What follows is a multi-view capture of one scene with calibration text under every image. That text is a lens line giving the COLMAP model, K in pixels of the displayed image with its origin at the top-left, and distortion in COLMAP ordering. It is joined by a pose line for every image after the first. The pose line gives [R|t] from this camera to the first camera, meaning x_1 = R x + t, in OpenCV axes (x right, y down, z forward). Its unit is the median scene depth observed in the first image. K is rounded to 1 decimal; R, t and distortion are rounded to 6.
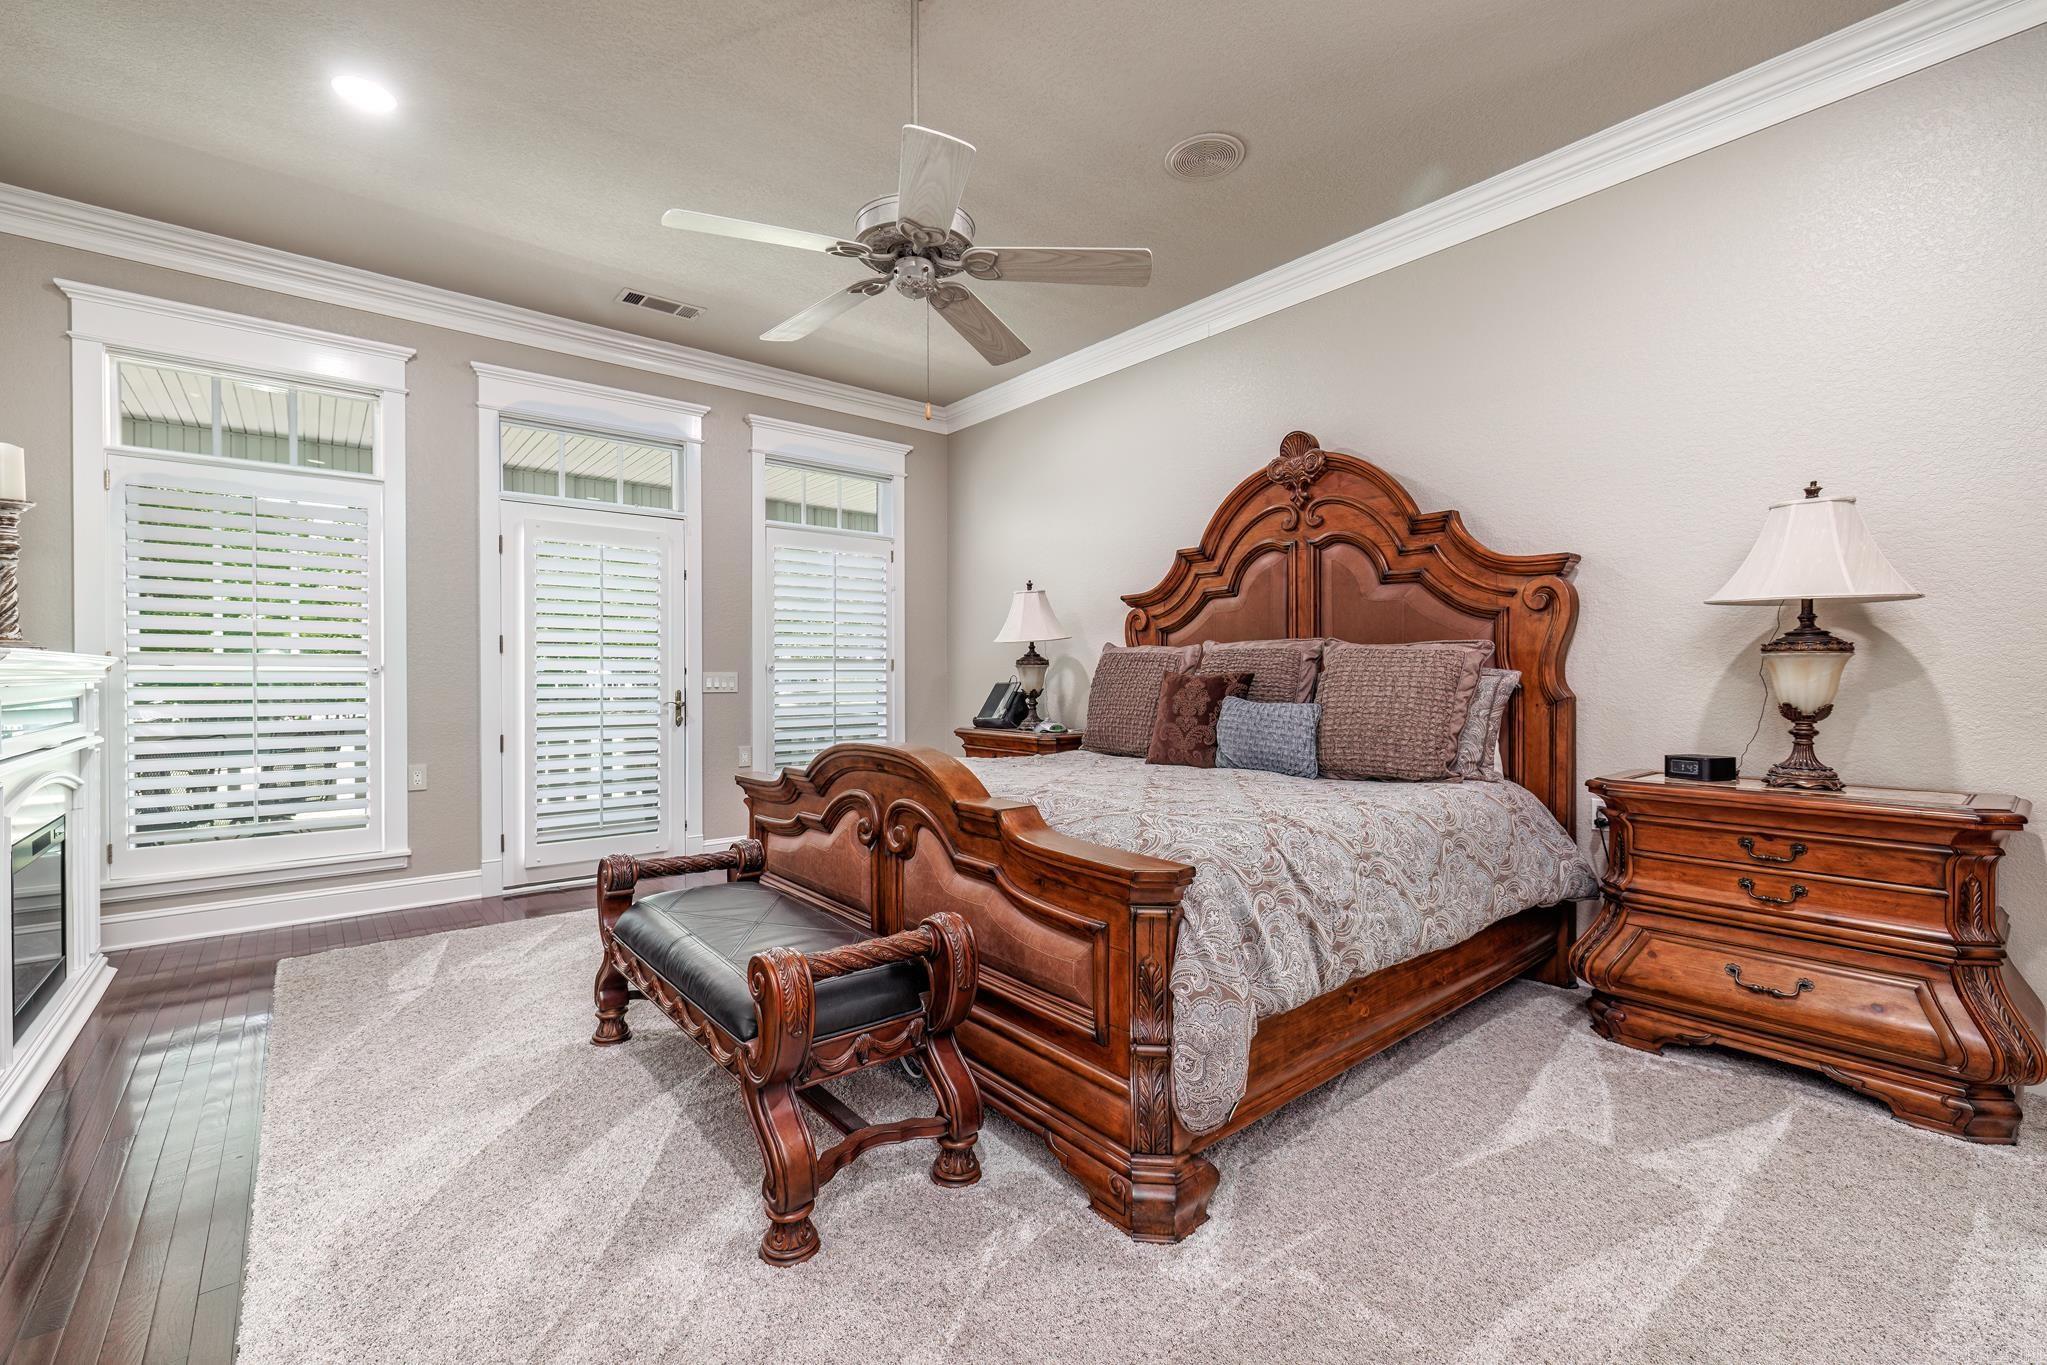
lens RADIAL K [[865.4, 0, 1037.5], [0, 865.4, 680.1], [0, 0, 1]] dist [-0.000886, -0.000086]
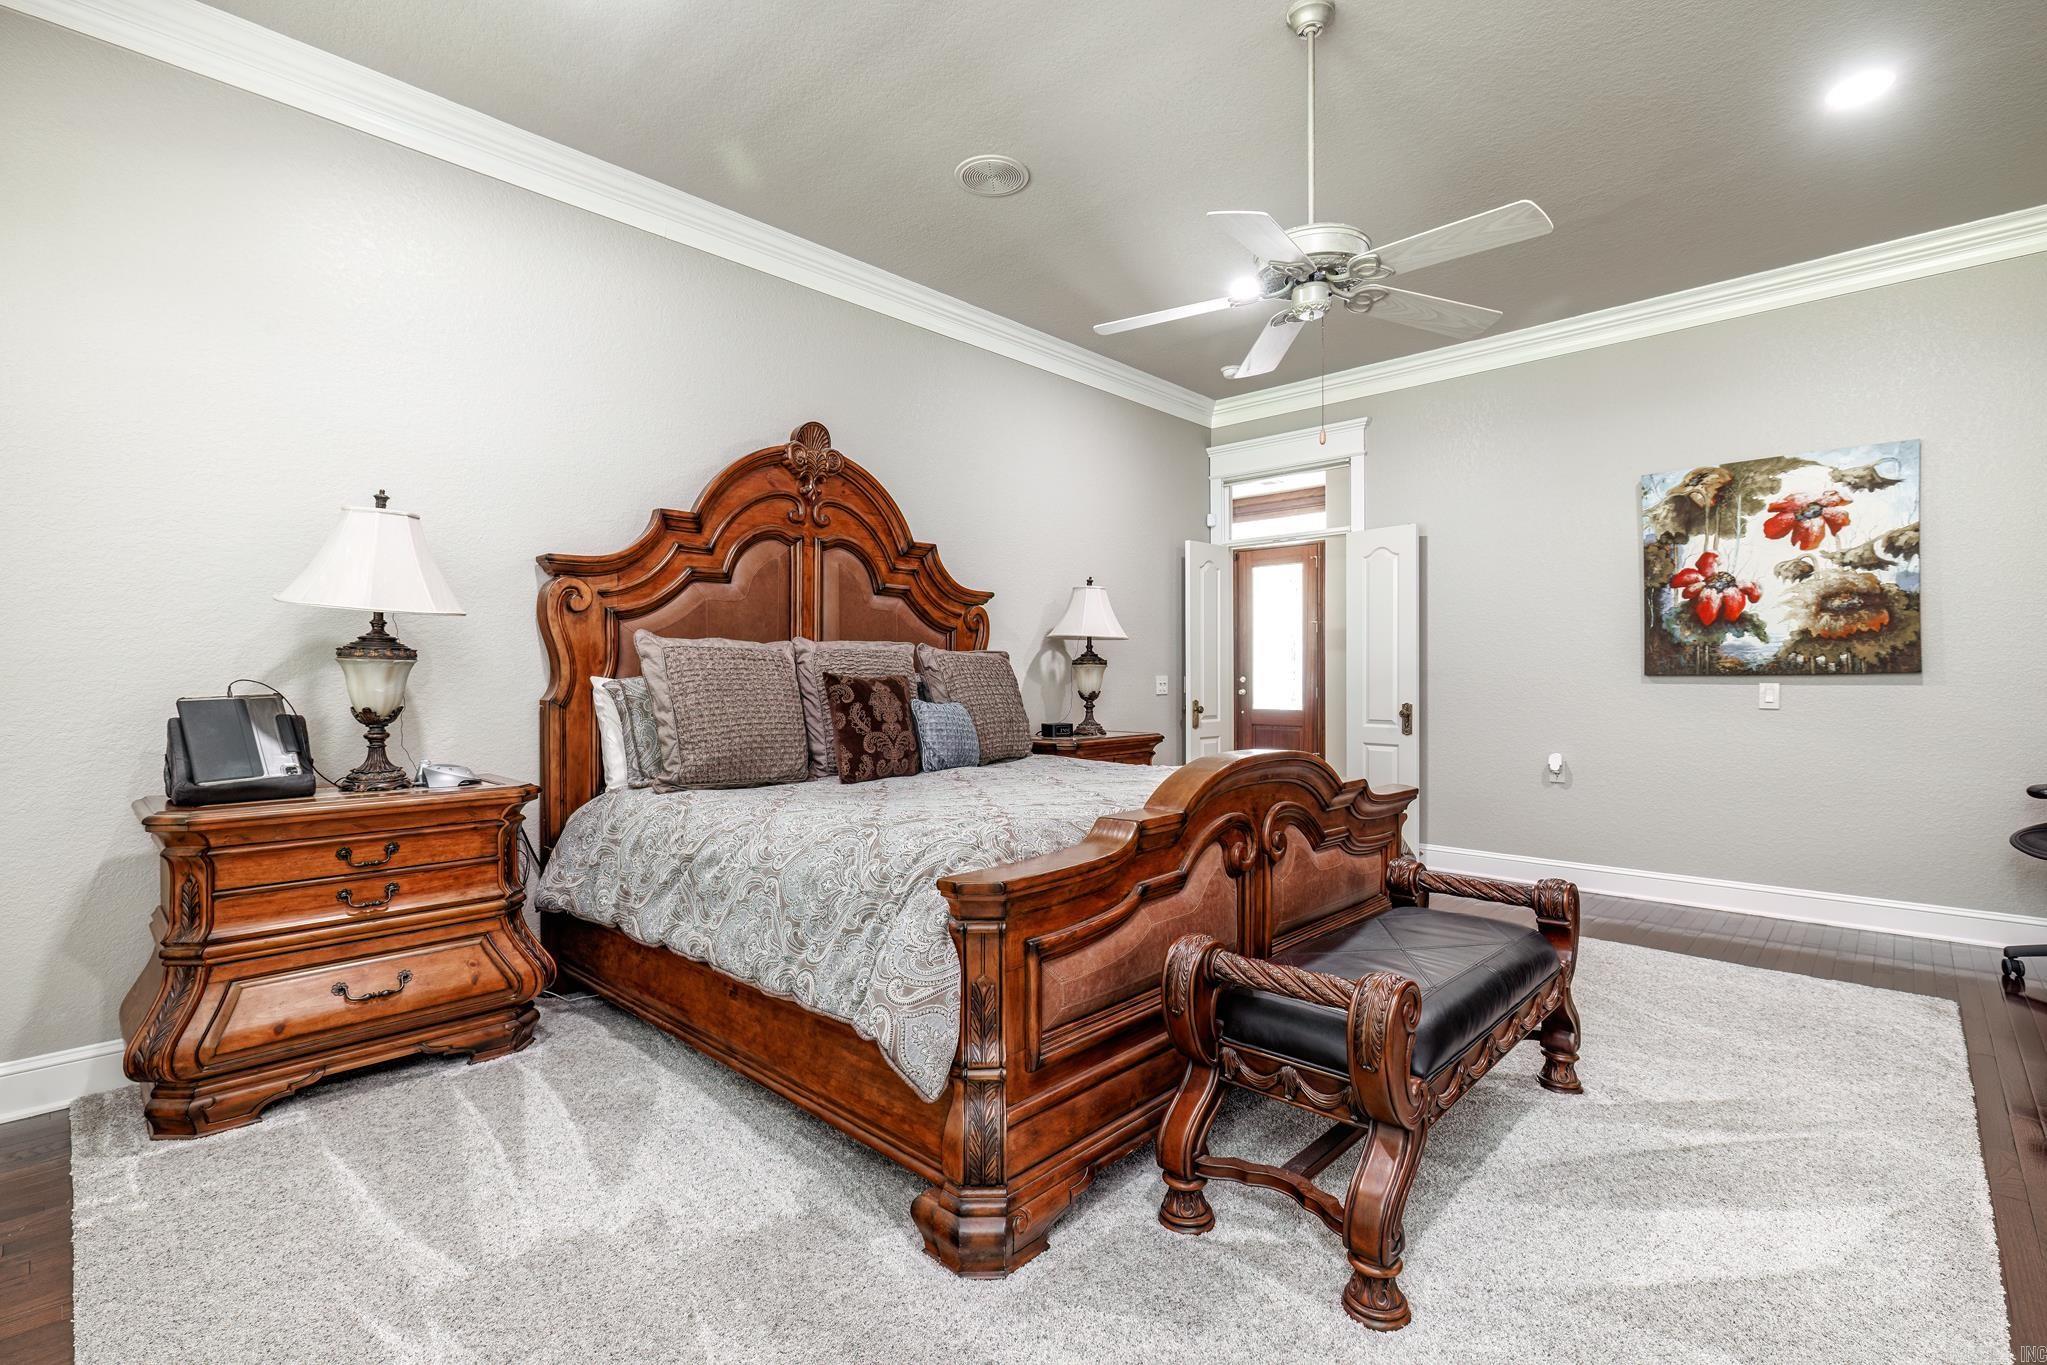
lens RADIAL K [[945.2, 0, 1027.8], [0, 945.2, 676.9], [0, 0, 1]] dist [-0.001151, -0.000115]
pose [[-0.136553, 0.001290, 0.990632, -0.655791], [0.009403, 0.999956, -0.000006, -0.003364], [-0.990588, 0.009314, -0.136559, 0.777150]]
